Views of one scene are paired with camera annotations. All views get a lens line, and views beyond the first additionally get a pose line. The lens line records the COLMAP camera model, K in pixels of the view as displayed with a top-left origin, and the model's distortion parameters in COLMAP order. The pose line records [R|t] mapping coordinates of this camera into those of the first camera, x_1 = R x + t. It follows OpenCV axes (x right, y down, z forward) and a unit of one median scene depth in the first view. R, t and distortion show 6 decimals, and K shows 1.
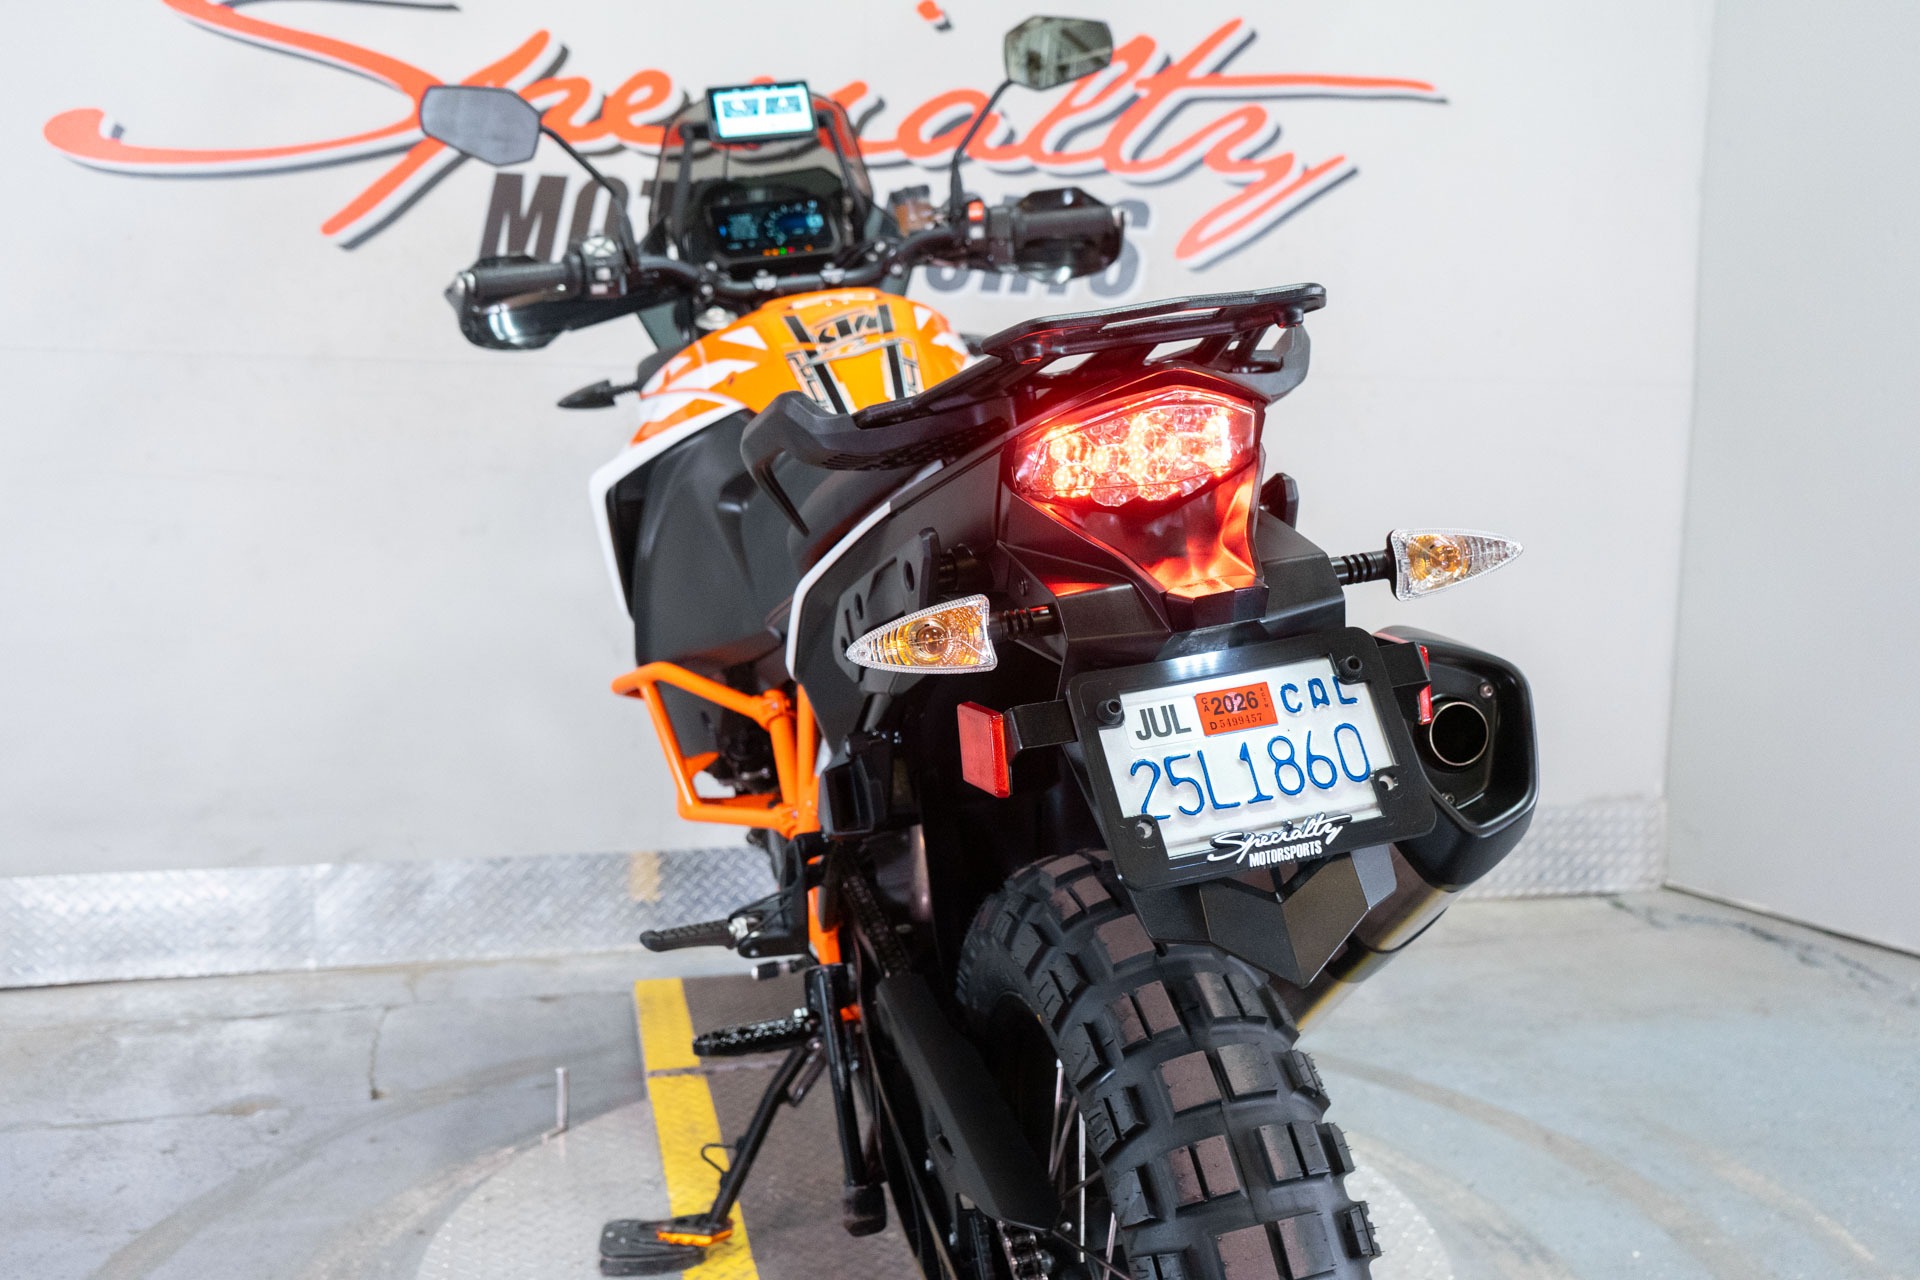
lens RADIAL K [[1796.1, 0, 960.0], [0, 1796.1, 640.0], [0, 0, 1]] dist [0.010521, 0.005982]
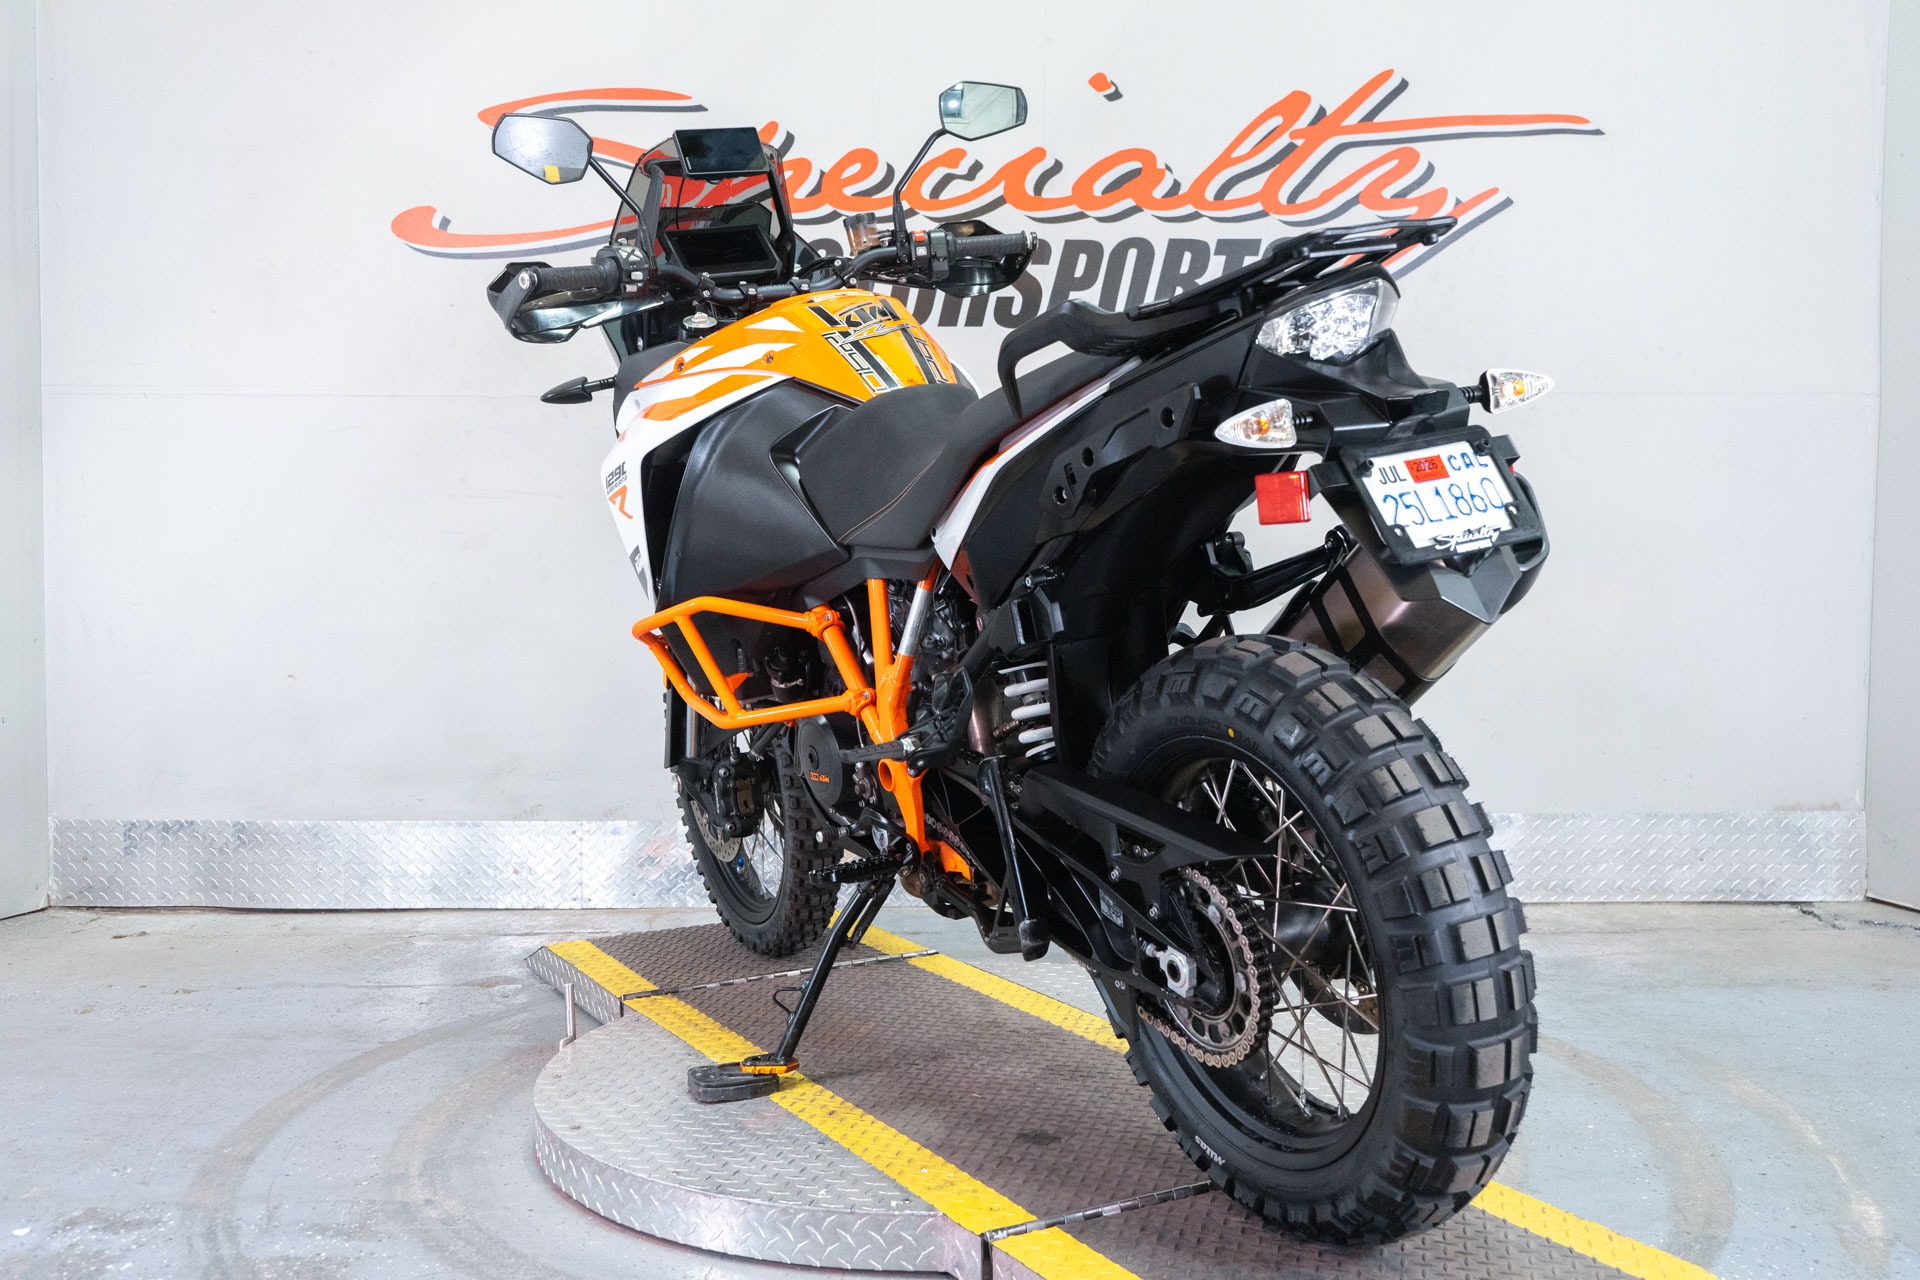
lens RADIAL K [[1911.6, 0, 960.0], [0, 1911.6, 640.0], [0, 0, 1]] dist [0.005160, 0.020929]
pose [[0.969643, -0.000595, -0.244523, 0.191964], [-0.016053, 0.997685, -0.066085, 0.084133], [0.243996, 0.068005, 0.967389, -0.171458]]
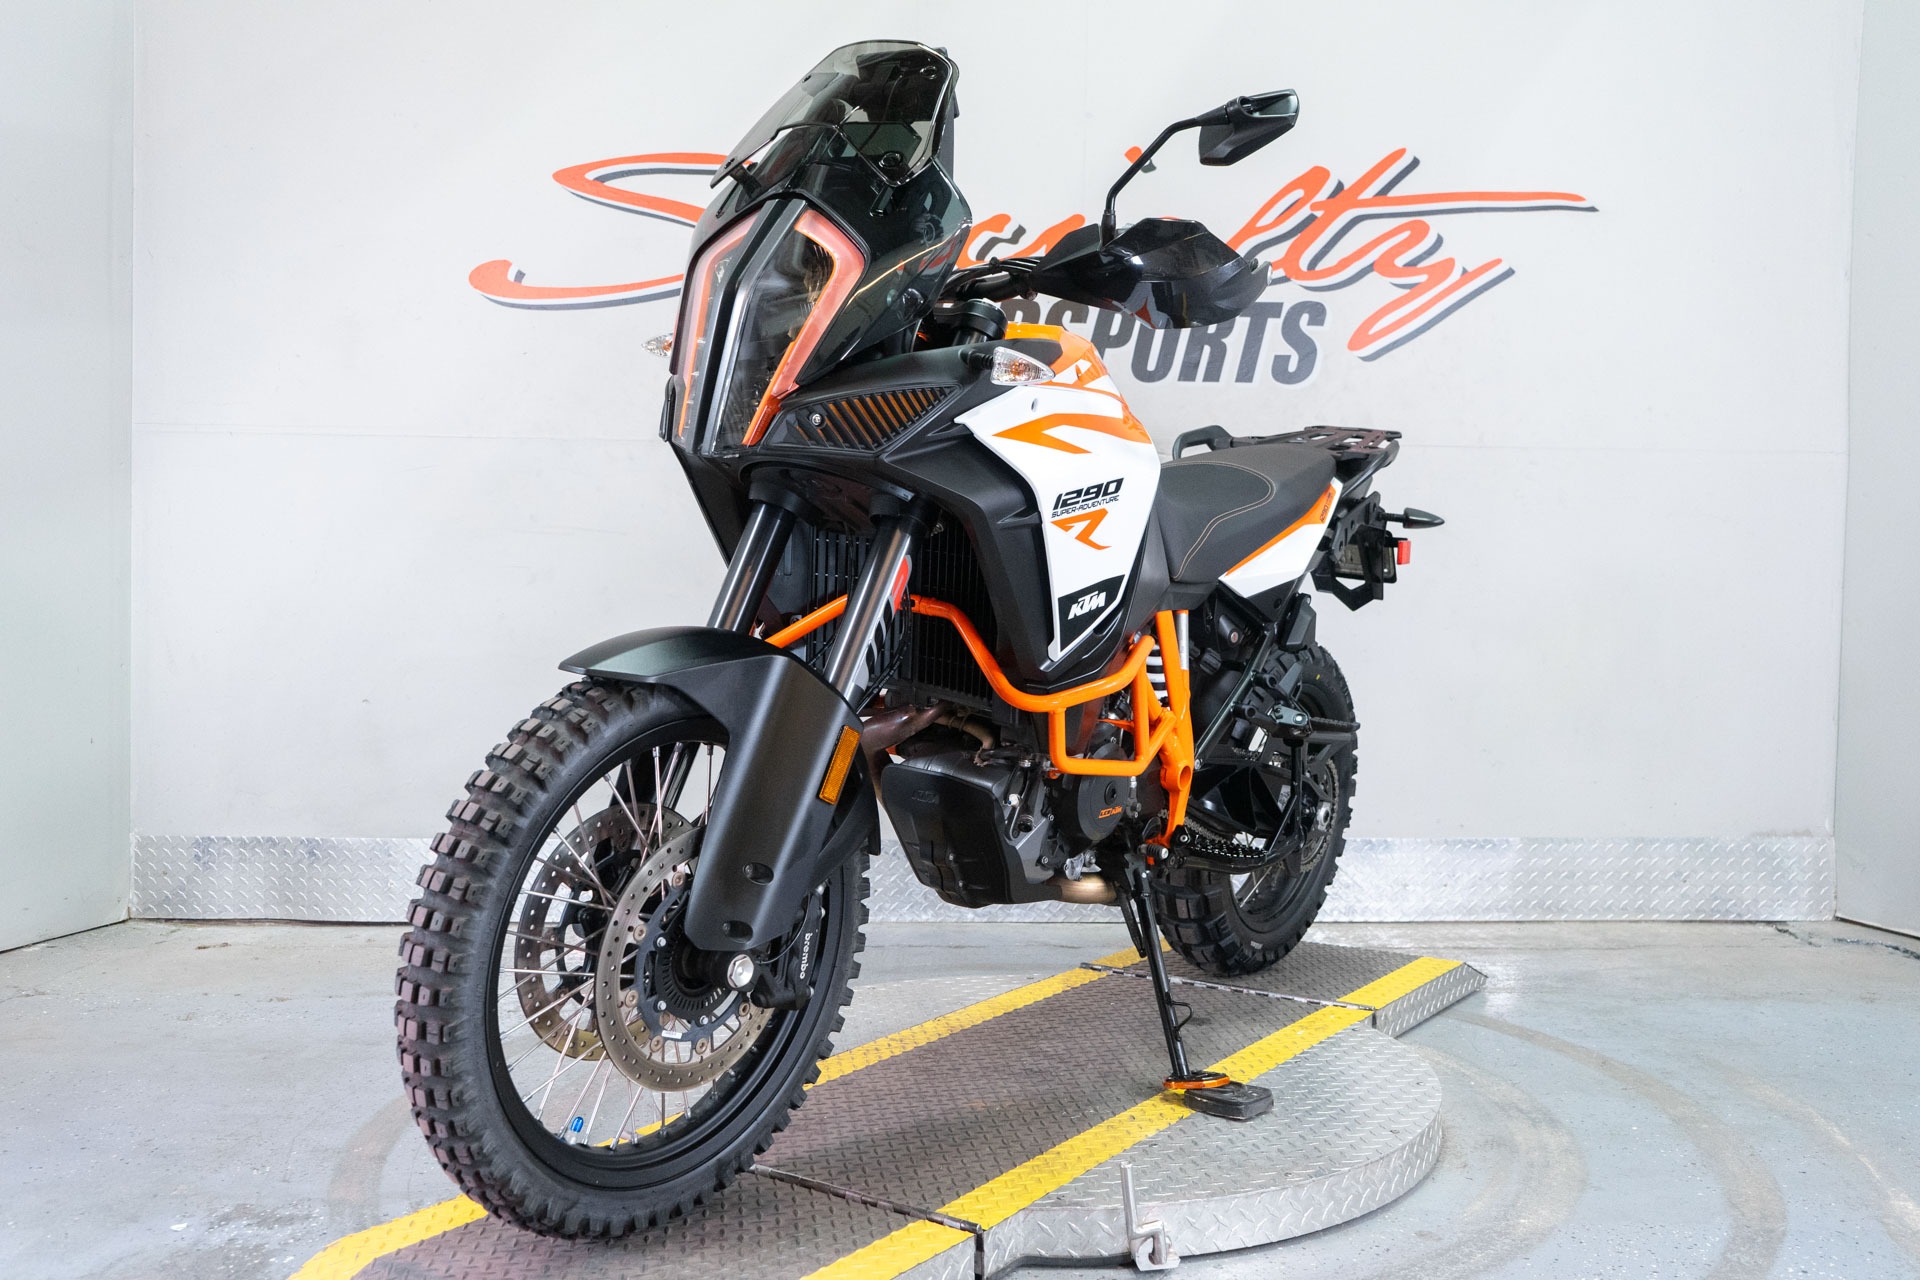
lens RADIAL K [[1796.1, 0, 960.0], [0, 1796.1, 640.0], [0, 0, 1]] dist [0.010521, 0.005982]
pose [[0.976990, 0.003931, -0.213247, 0.127945], [-0.022538, 0.996135, -0.084894, 0.086479], [0.212089, 0.087747, 0.973303, -0.191910]]
